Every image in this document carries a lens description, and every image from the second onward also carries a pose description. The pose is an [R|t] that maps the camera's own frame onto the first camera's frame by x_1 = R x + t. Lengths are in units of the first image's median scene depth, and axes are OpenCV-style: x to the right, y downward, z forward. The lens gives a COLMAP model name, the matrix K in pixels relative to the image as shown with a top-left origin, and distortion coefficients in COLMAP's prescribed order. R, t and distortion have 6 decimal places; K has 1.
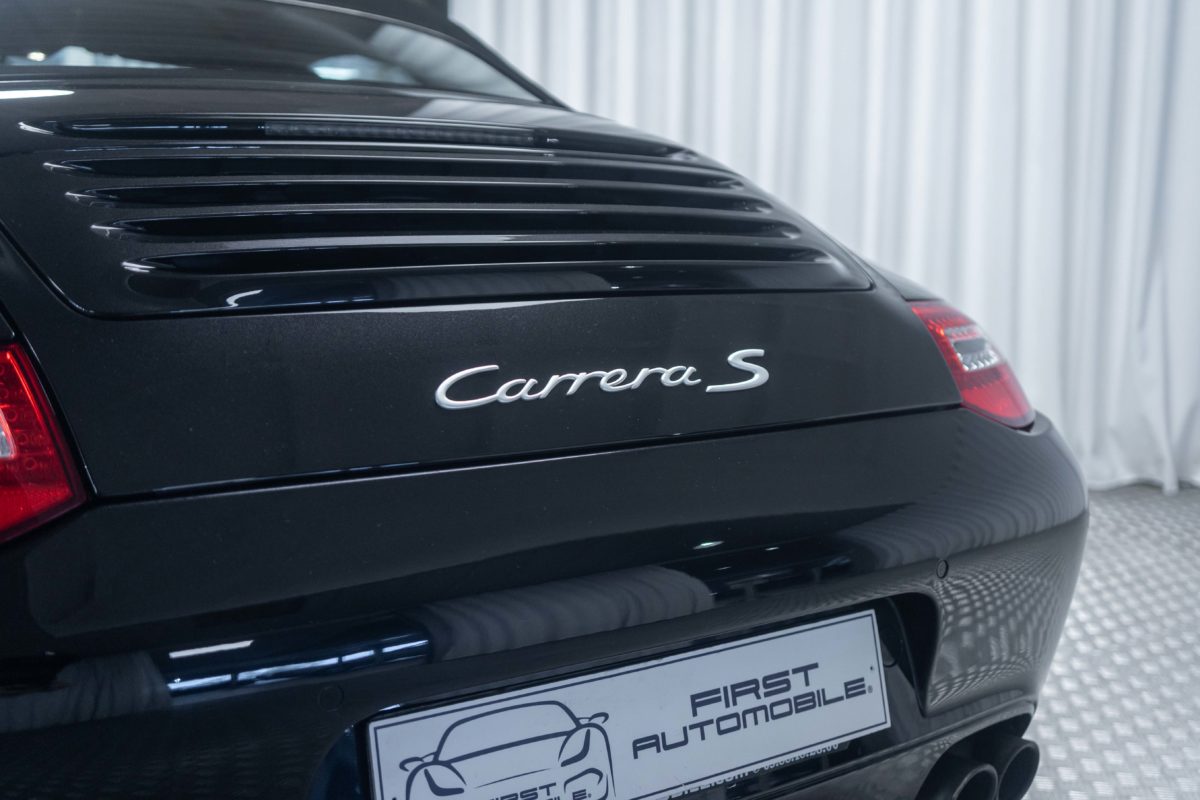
lens RADIAL K [[1354.7, 0, 596.9], [0, 1354.7, 367.6], [0, 0, 1]] dist [0.021459, -0.010365]
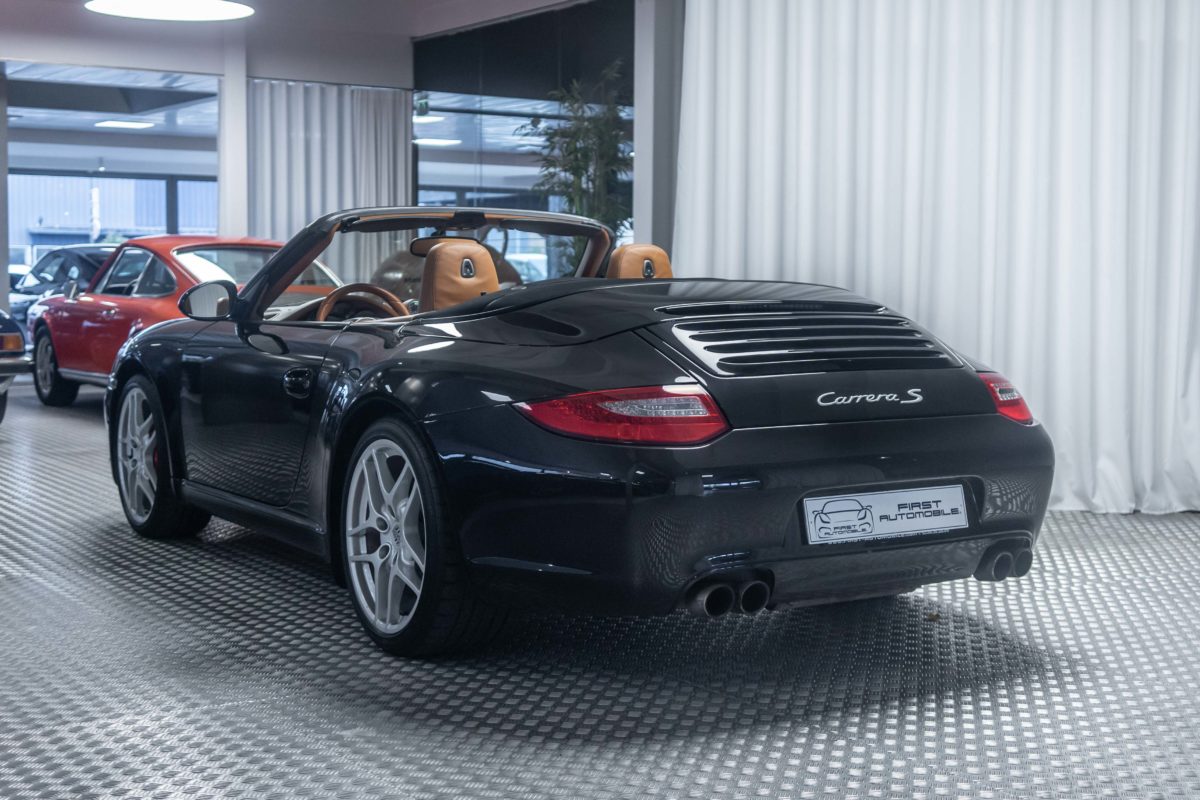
lens RADIAL K [[1711.4, 0, 642.8], [0, 1711.4, 401.8], [0, 0, 1]] dist [0.005699, -0.024907]
pose [[0.999738, -0.004633, -0.022424, -0.373464], [0.003679, 0.999095, -0.042380, 0.161792], [0.022600, 0.042286, 0.998850, -2.556650]]
